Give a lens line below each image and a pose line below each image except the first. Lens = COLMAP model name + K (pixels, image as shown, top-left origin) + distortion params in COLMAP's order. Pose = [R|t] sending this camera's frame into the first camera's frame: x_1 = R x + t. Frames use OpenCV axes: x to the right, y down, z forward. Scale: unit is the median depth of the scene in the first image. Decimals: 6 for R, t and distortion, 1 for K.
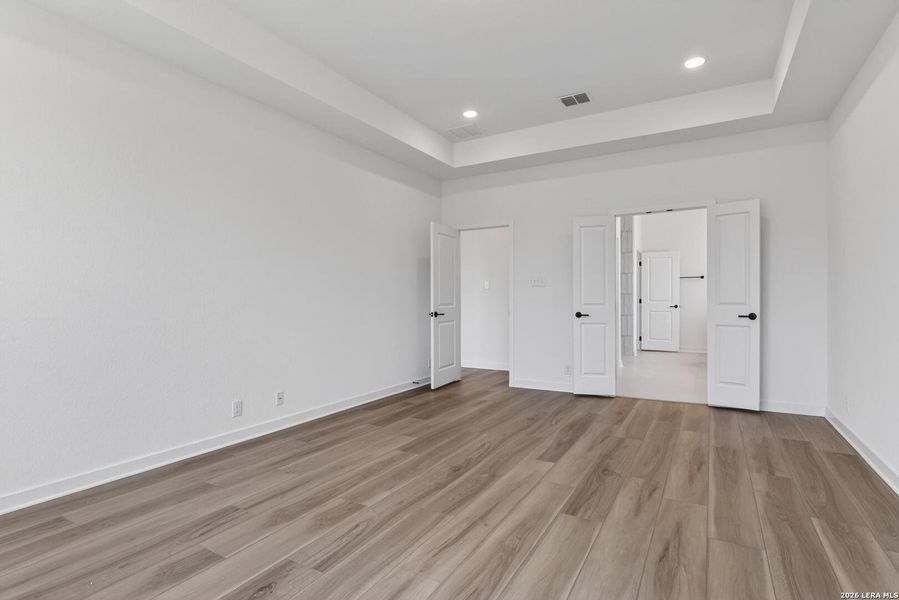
lens RADIAL K [[455.7, 0, 449.2], [0, 455.7, 299.1], [0, 0, 1]] dist [0.001629, -0.000834]
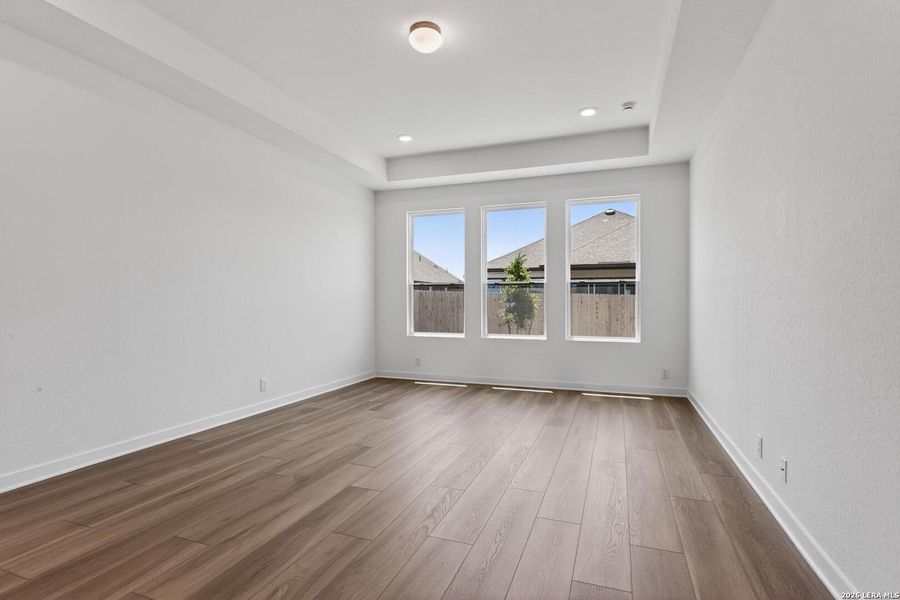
lens RADIAL K [[456.2, 0, 451.4], [0, 456.2, 300.1], [0, 0, 1]] dist [0.001629, -0.000834]
pose [[-0.984366, 0.004118, -0.176087, 0.218685], [0.005930, 0.999935, -0.009768, 0.007054], [0.176035, -0.010659, -0.984326, 2.174287]]
